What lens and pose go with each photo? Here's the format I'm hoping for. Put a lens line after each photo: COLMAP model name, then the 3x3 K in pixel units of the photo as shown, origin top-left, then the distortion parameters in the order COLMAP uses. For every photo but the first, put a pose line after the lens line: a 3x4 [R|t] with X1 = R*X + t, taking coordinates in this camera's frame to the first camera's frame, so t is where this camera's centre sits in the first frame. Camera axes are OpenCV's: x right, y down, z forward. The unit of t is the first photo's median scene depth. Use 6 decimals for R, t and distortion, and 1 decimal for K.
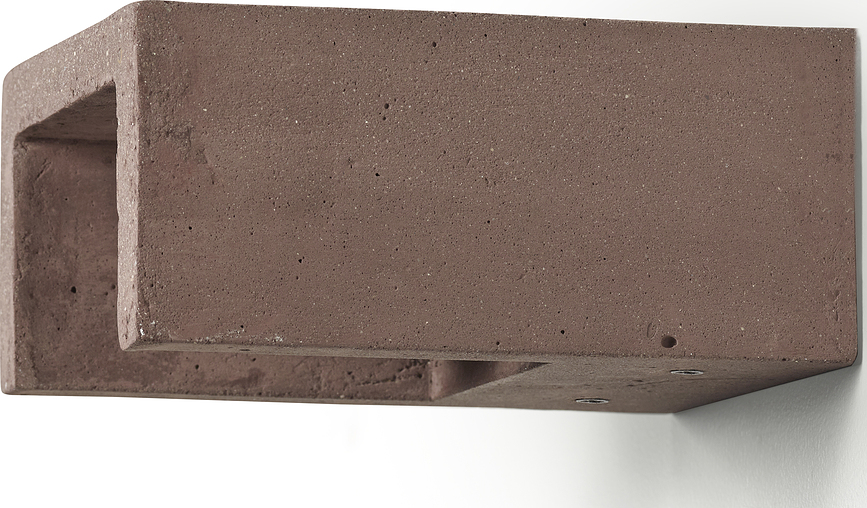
lens RADIAL K [[3085.5, 0, 433.3], [0, 3085.5, 254.3], [0, 0, 1]] dist [-0.063502, 0.000000]
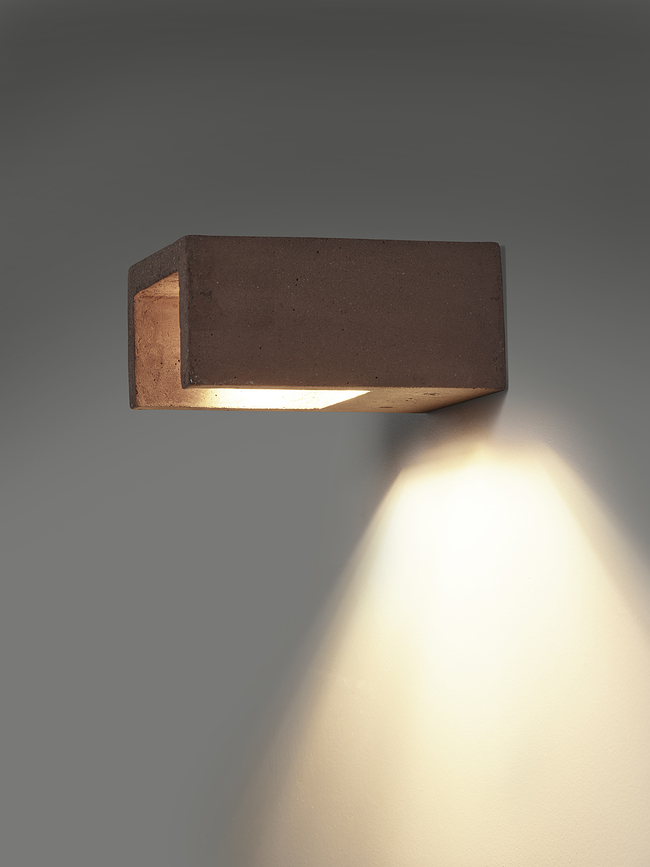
lens RADIAL K [[2917.2, 0, 325.1], [0, 2917.2, 433.0], [0, 0, 1]] dist [-0.140381, 0.000000]
pose [[0.999803, -0.016234, -0.011447, 0.028033], [0.016573, 0.999407, 0.030180, 0.000414], [0.010950, -0.030363, 0.999479, -1.149791]]
